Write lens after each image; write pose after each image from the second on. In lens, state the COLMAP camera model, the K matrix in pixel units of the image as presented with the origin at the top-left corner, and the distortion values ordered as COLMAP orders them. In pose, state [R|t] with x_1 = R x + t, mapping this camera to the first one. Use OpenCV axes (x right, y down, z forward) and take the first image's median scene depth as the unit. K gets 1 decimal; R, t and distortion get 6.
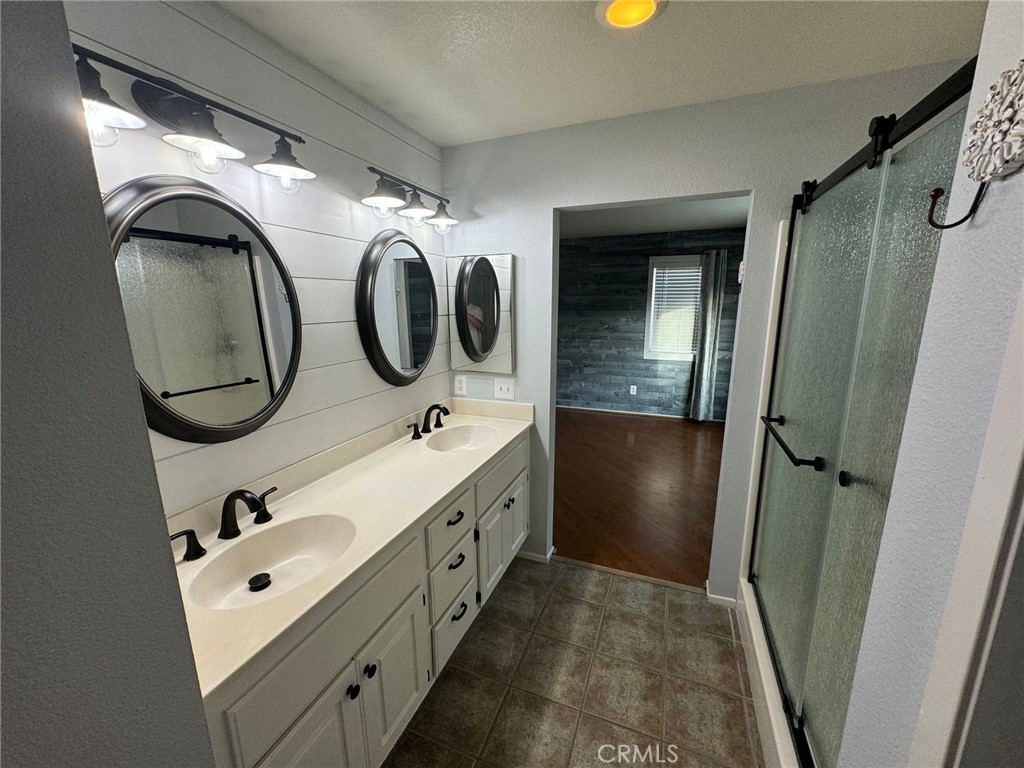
lens RADIAL K [[407.1, 0, 512.0], [0, 407.1, 384.0], [0, 0, 1]] dist [-0.001055, -0.000132]
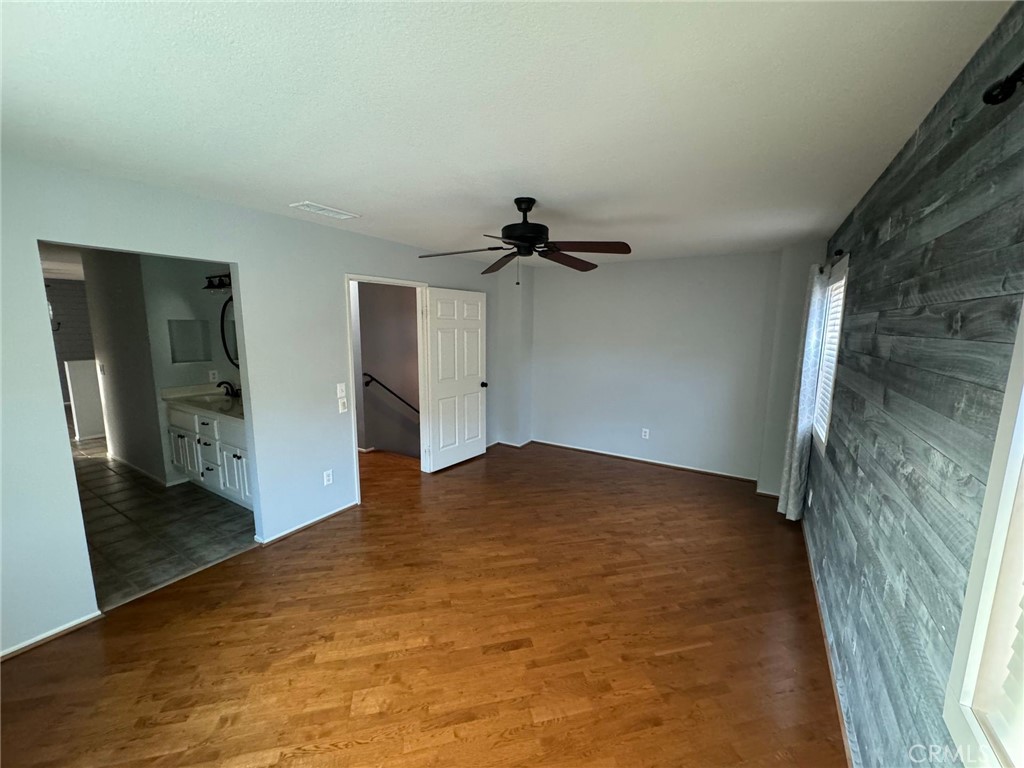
lens RADIAL K [[407.1, 0, 512.0], [0, 407.1, 384.0], [0, 0, 1]] dist [-0.001055, -0.000132]
pose [[-0.167431, 0.149880, -0.974424, 0.496553], [-0.203661, 0.961799, 0.182932, -0.187851], [0.964619, 0.229080, -0.130510, 0.818898]]
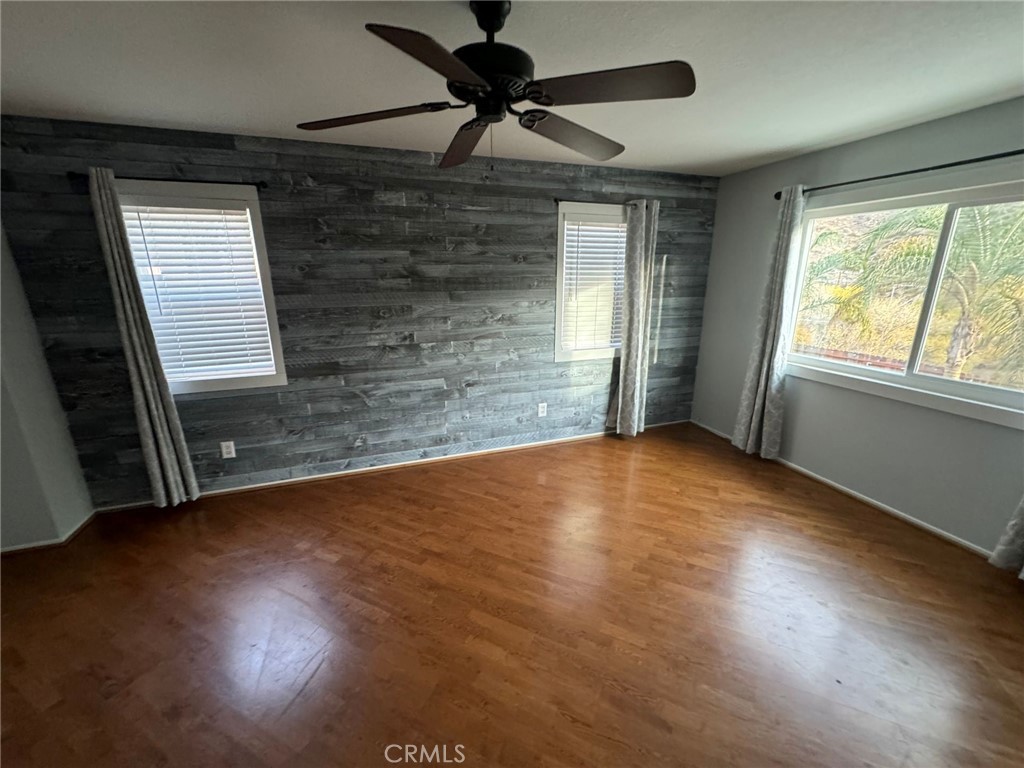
lens RADIAL K [[407.1, 0, 512.0], [0, 407.1, 384.0], [0, 0, 1]] dist [-0.001055, -0.000132]
pose [[0.752874, -0.171921, 0.635315, -0.157146], [0.130270, 0.985109, 0.112203, -0.110036], [-0.645144, -0.001712, 0.764059, 0.537696]]
